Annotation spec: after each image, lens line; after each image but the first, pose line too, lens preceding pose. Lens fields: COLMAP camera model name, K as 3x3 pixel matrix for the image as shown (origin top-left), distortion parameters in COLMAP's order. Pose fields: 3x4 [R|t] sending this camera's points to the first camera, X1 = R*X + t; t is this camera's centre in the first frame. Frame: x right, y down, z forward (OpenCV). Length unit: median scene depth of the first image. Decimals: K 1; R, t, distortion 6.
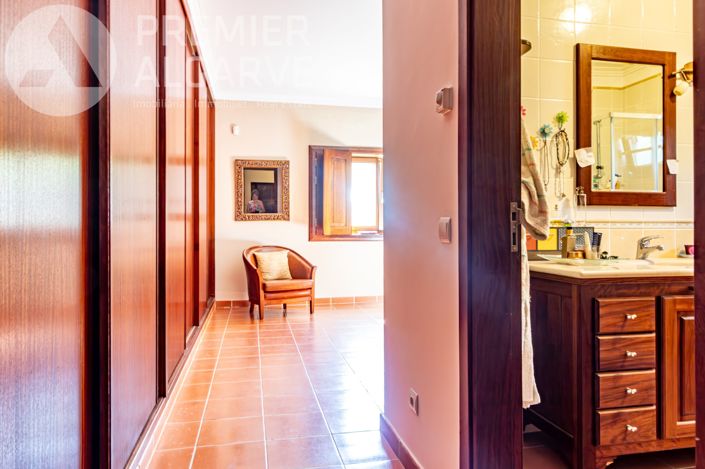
lens RADIAL K [[501.8, 0, 351.0], [0, 501.8, 235.4], [0, 0, 1]] dist [-0.011256, 0.002909]
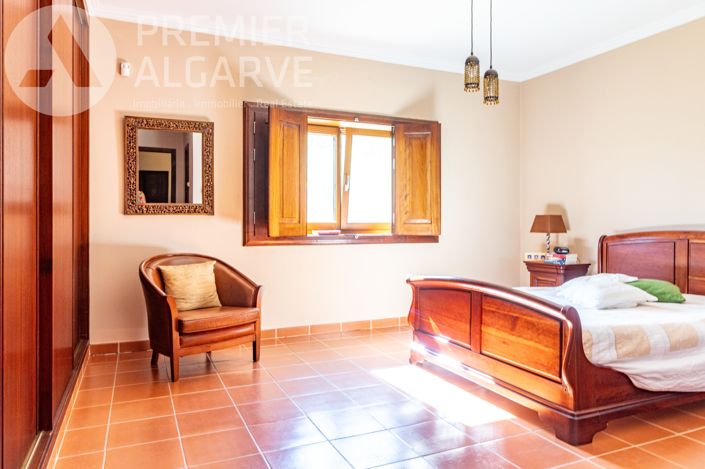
lens RADIAL K [[501.8, 0, 356.6], [0, 501.8, 230.5], [0, 0, 1]] dist [-0.011256, 0.002909]
pose [[0.975208, -0.001013, 0.221288, -0.088223], [0.002275, 0.999983, -0.005446, -0.005079], [-0.221278, 0.005814, 0.975193, 0.332174]]
